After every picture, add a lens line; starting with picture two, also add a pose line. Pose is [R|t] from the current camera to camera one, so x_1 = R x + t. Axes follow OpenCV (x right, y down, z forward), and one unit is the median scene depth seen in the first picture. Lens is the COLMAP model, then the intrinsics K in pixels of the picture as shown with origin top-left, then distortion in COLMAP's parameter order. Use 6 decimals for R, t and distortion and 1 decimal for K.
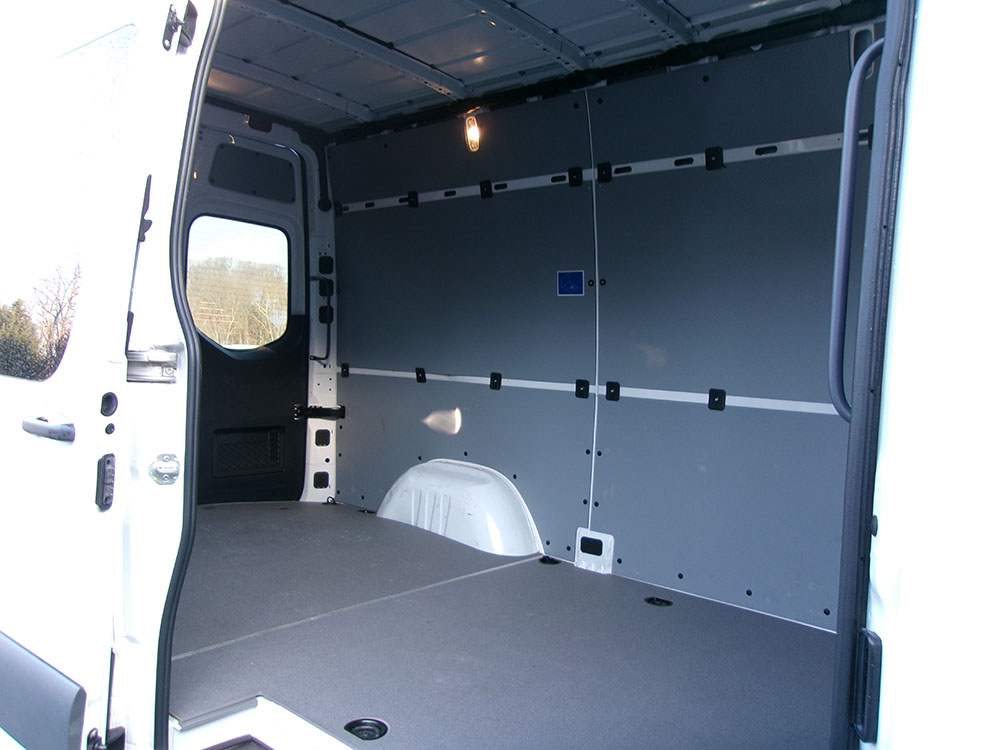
lens RADIAL K [[782.8, 0, 498.3], [0, 782.8, 396.3], [0, 0, 1]] dist [0.006728, 0.008993]
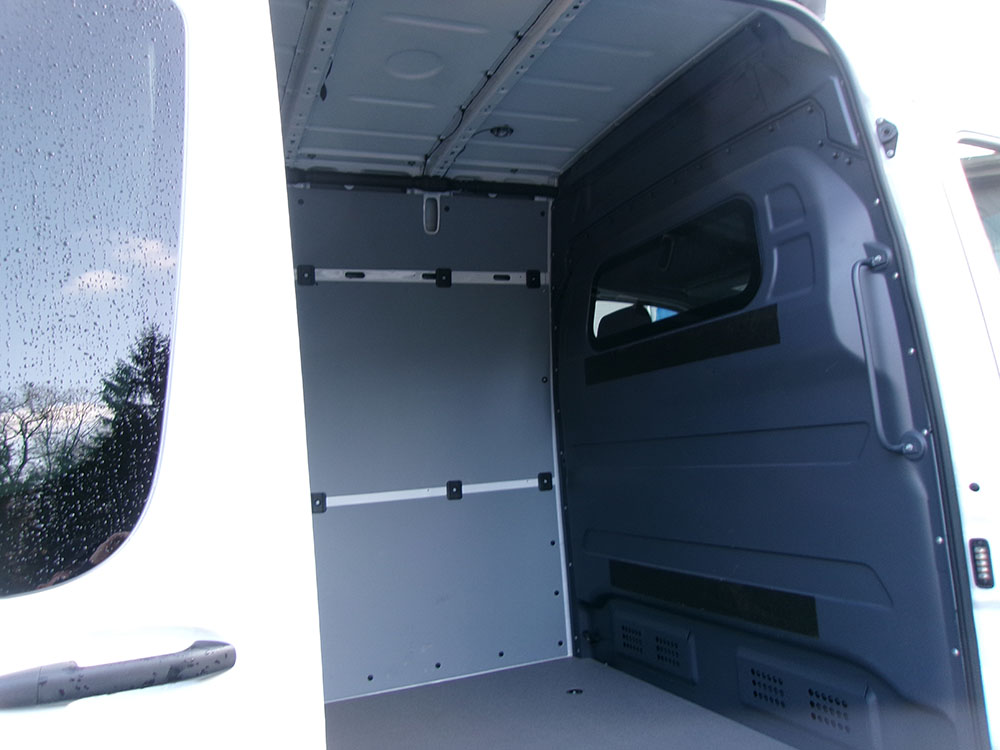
lens RADIAL K [[680.9, 0, 499.7], [0, 680.9, 398.7], [0, 0, 1]] dist [-0.050413, 0.000721]
pose [[0.491867, -0.013270, 0.870569, -0.608569], [0.142675, 0.987596, -0.065556, -0.059759], [-0.858901, 0.156453, 0.487659, 0.533873]]
